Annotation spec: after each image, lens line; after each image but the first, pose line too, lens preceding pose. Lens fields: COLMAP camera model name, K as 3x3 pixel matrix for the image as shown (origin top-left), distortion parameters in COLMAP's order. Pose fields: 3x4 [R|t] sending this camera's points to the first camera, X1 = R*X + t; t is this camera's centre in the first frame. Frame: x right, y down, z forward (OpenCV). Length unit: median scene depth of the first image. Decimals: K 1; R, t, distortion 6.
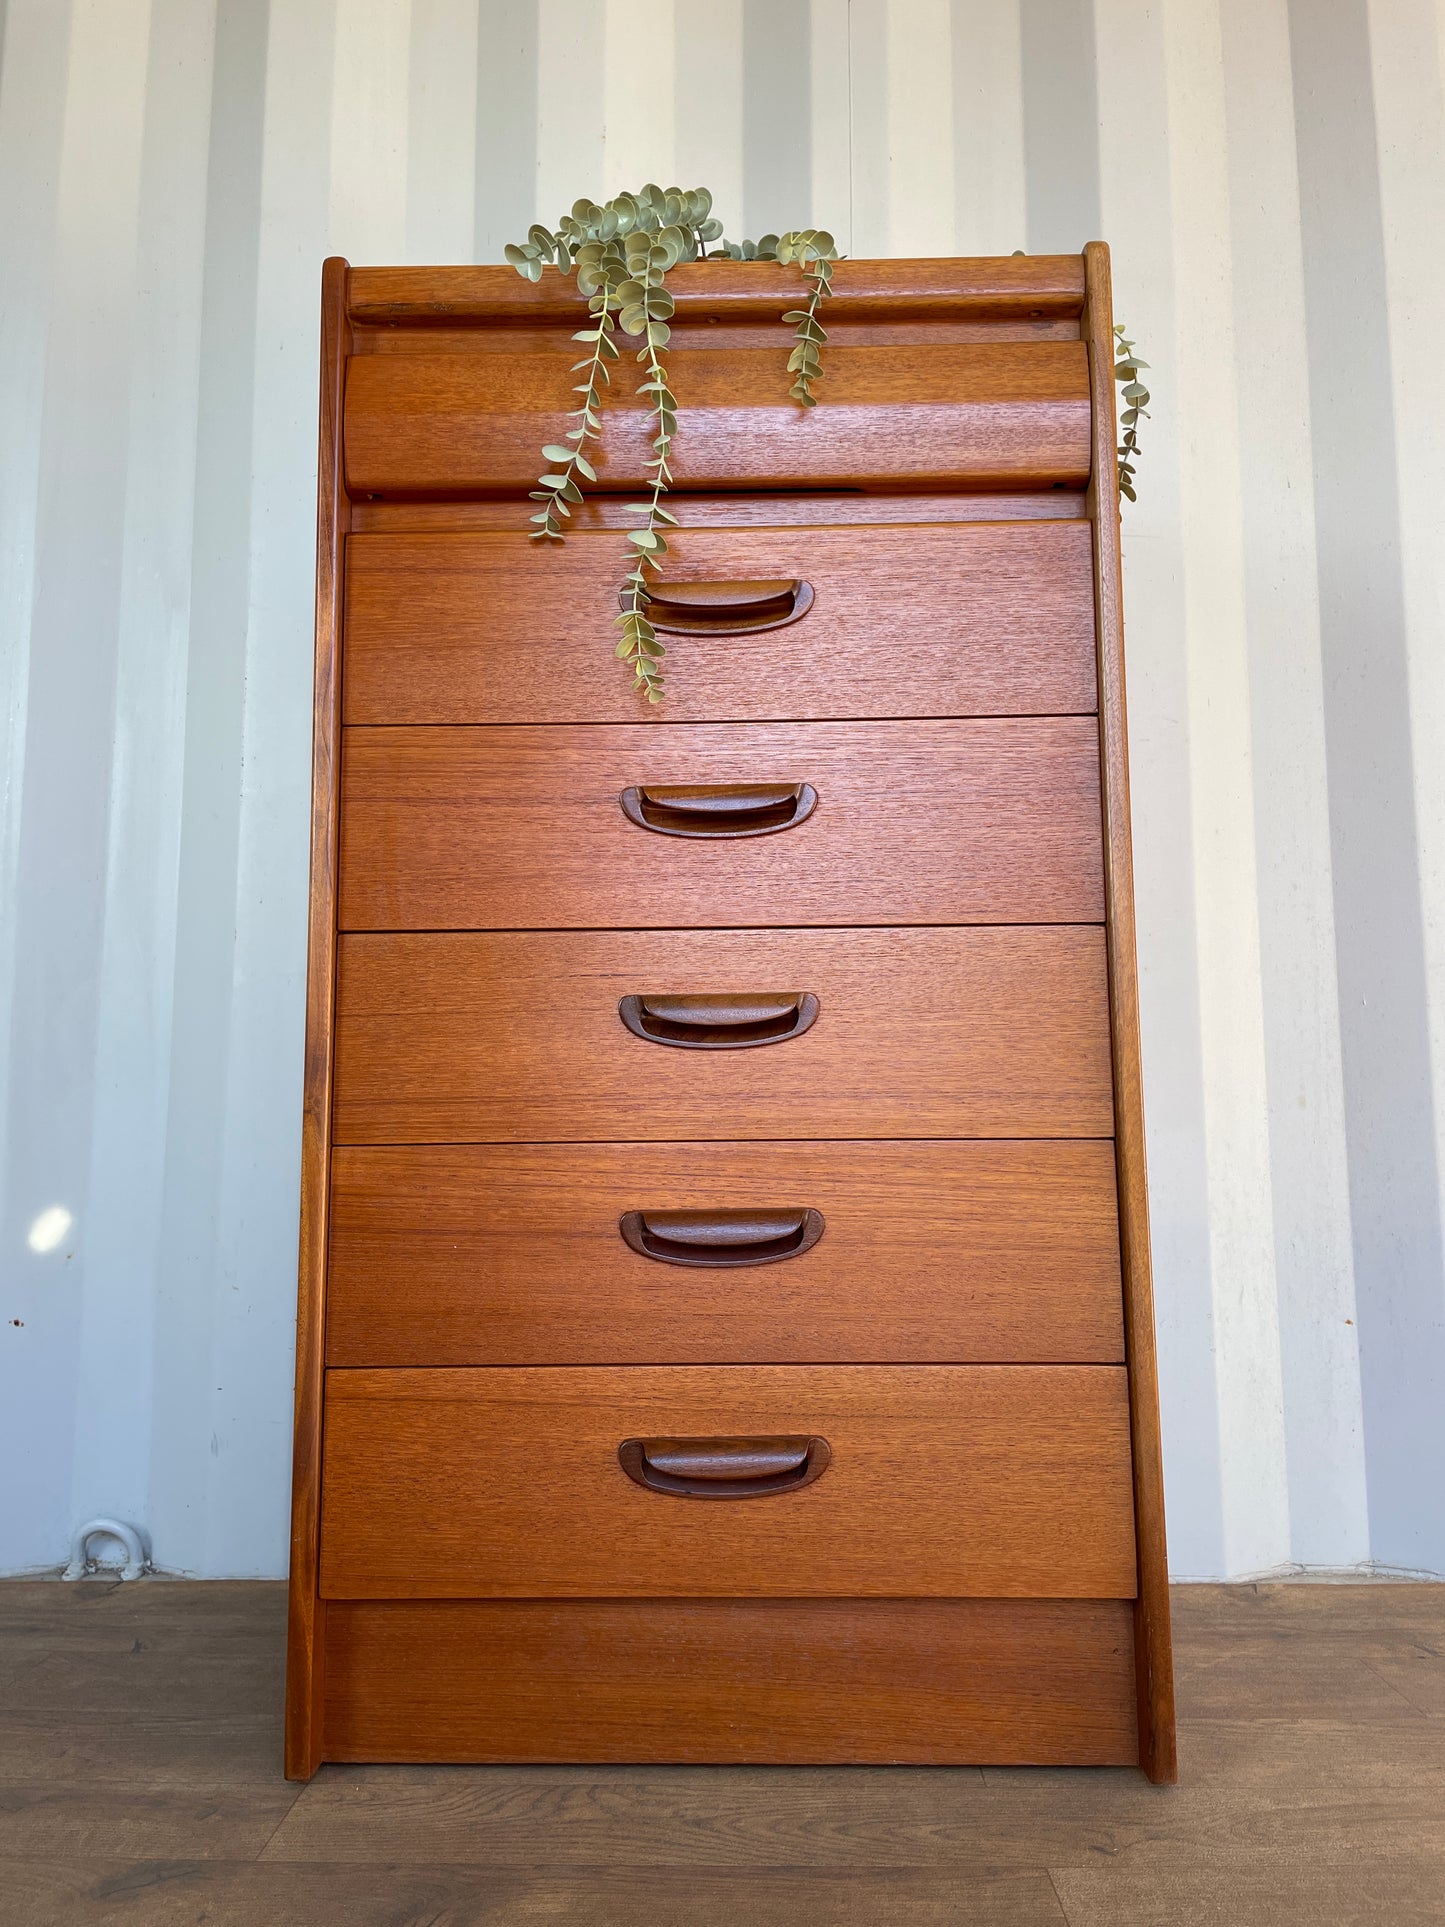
lens RADIAL K [[1387.7, 0, 721.5], [0, 1387.7, 957.6], [0, 0, 1]] dist [0.081530, -0.107721]
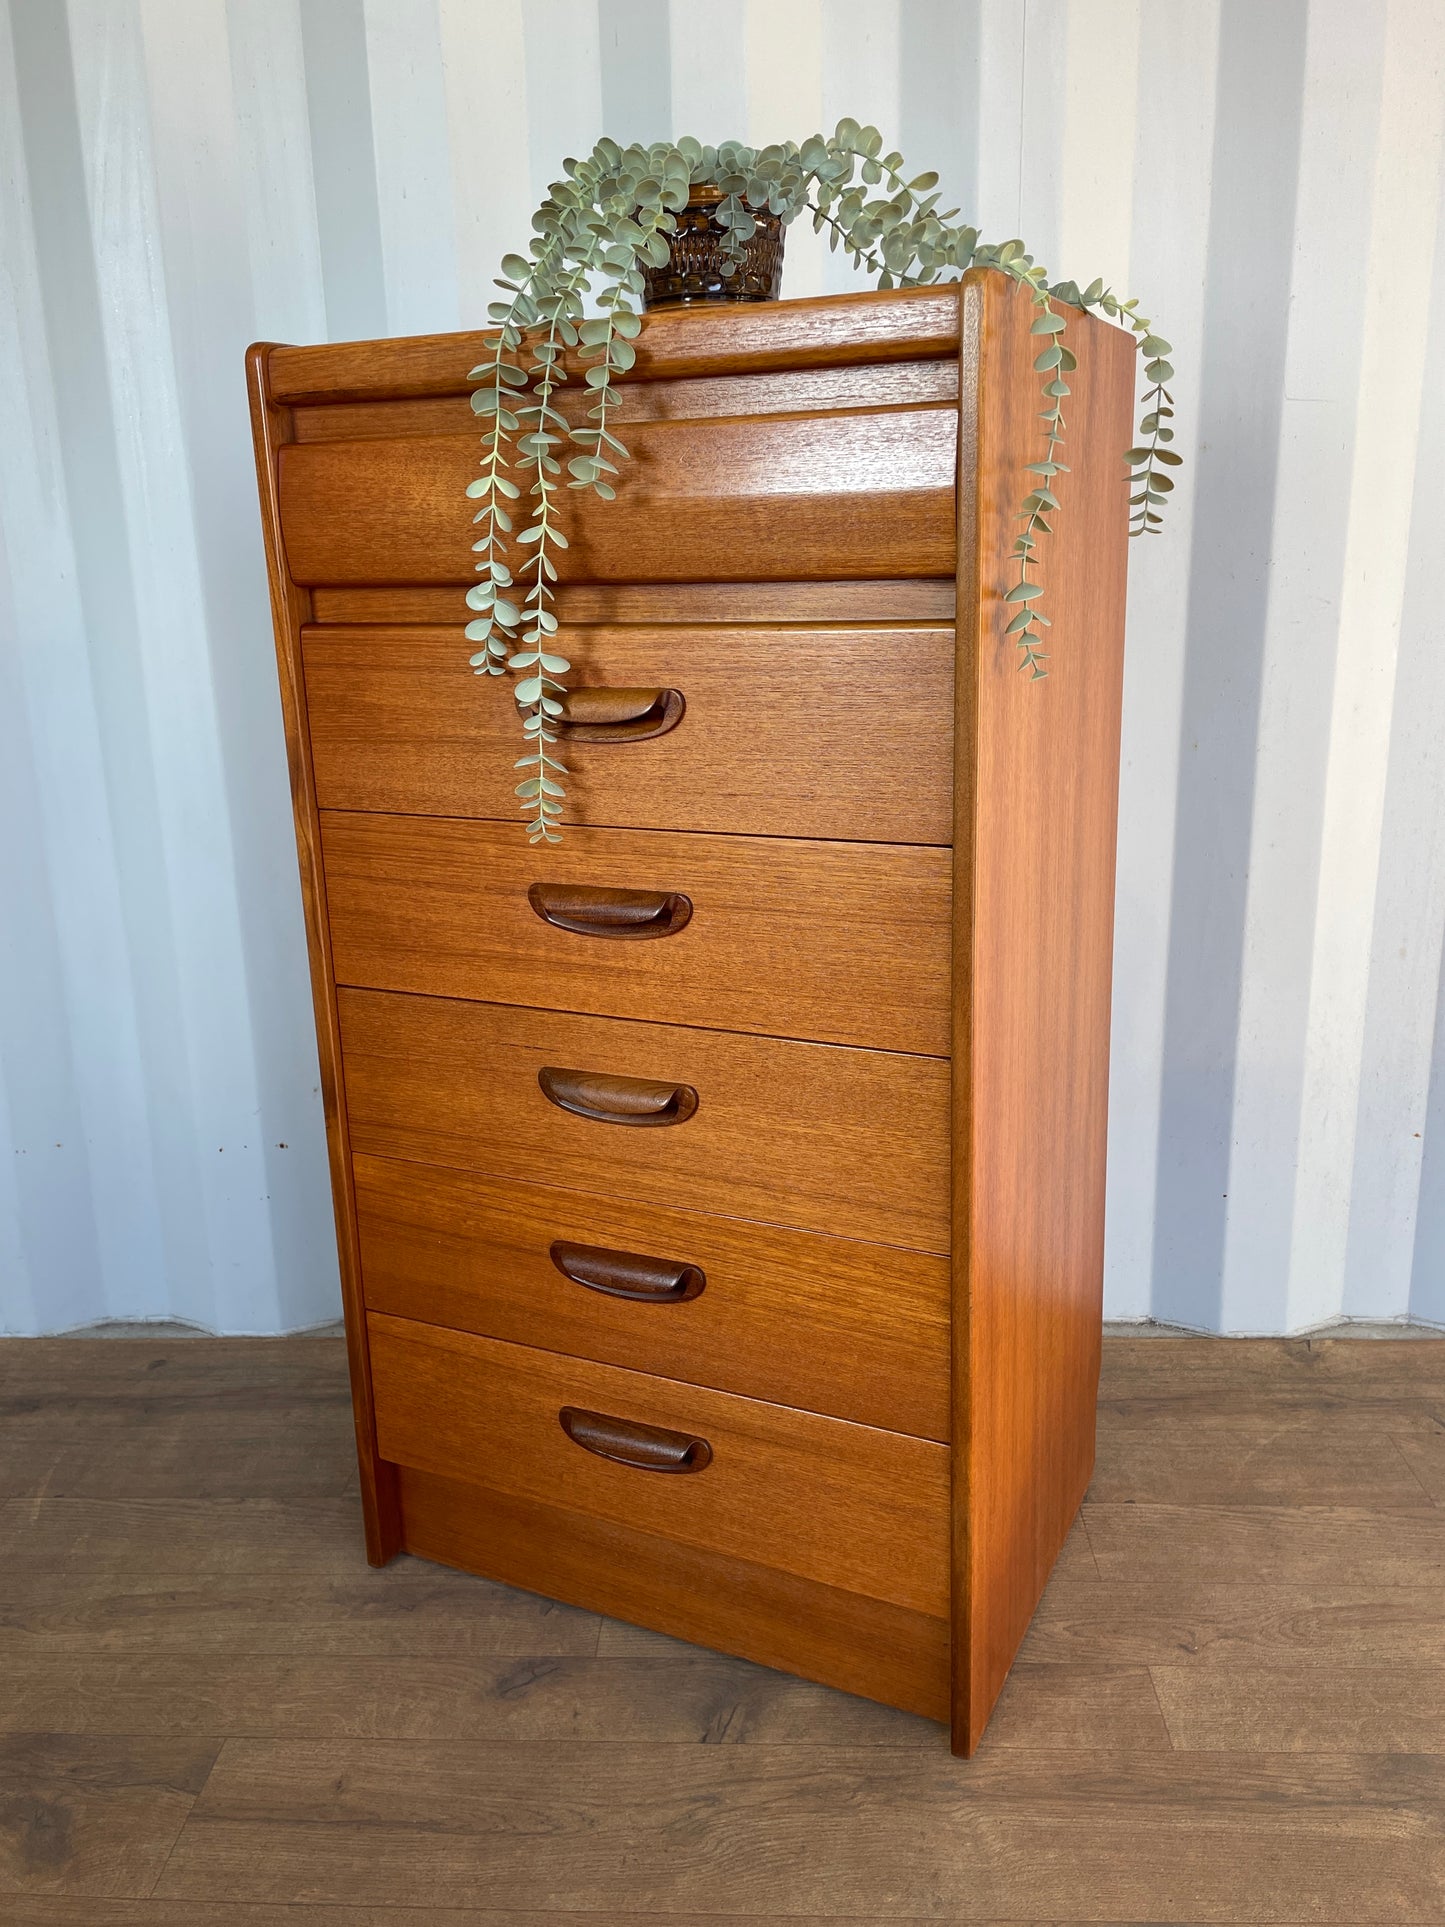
lens RADIAL K [[1539.5, 0, 720.4], [0, 1539.5, 952.8], [0, 0, 1]] dist [0.089599, -0.120998]
pose [[0.908149, 0.088824, -0.409116, 0.570099], [0.070288, 0.931012, 0.358157, -0.502039], [0.412705, -0.354016, 0.839254, 0.038974]]
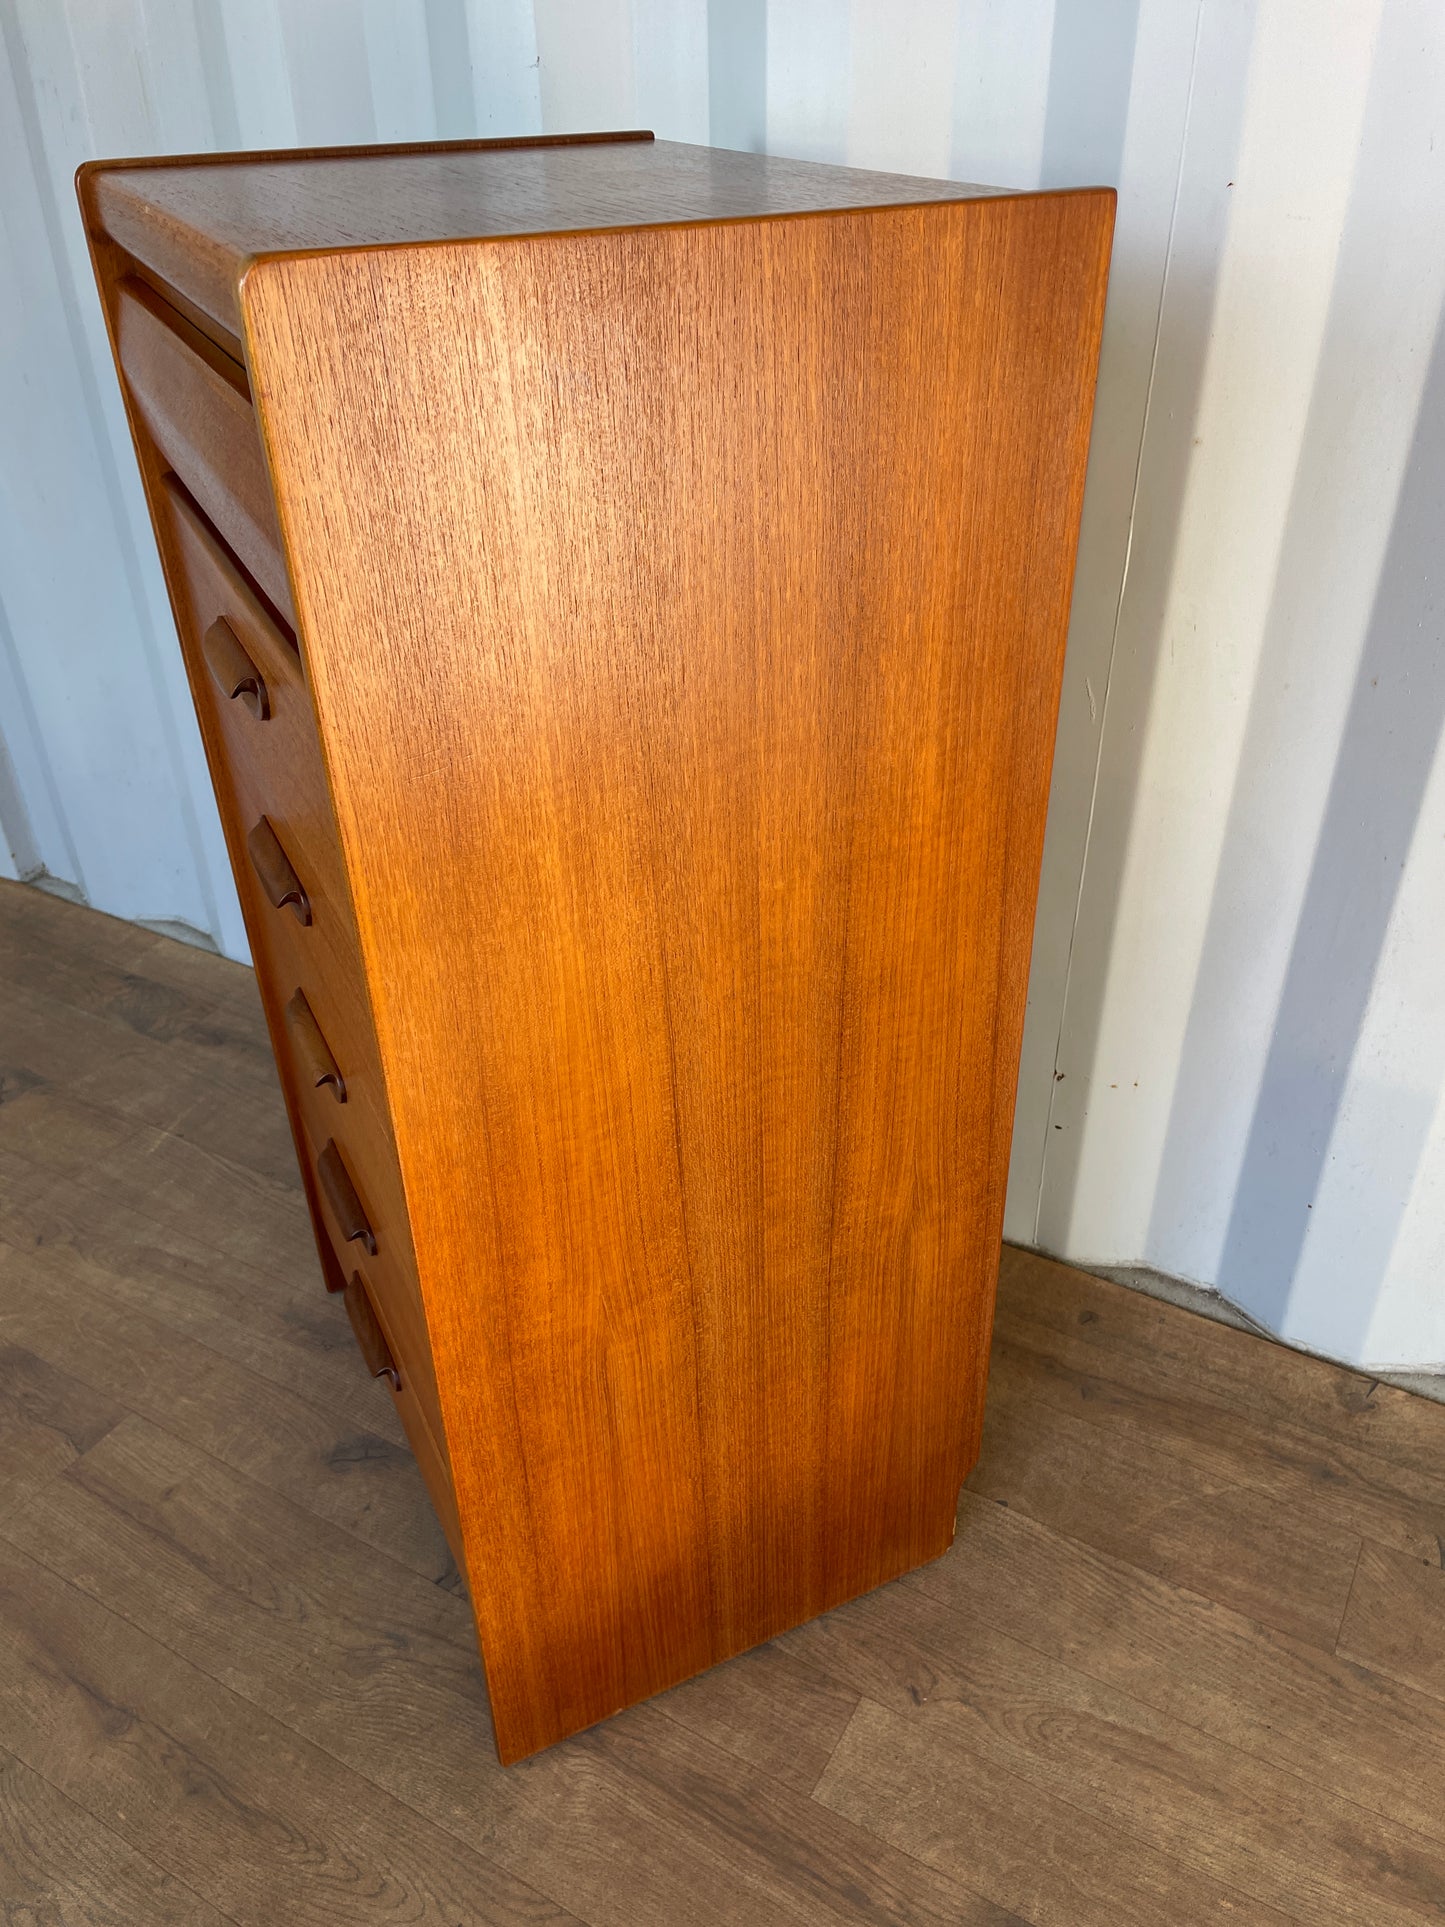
lens RADIAL K [[1460.7, 0, 722.8], [0, 1460.7, 950.9], [0, 0, 1]] dist [0.087782, -0.119933]
pose [[0.612223, 0.418505, -0.670848, 0.905256], [0.104239, 0.798313, 0.593153, -0.664376], [0.783784, -0.433070, 0.445121, 0.727532]]
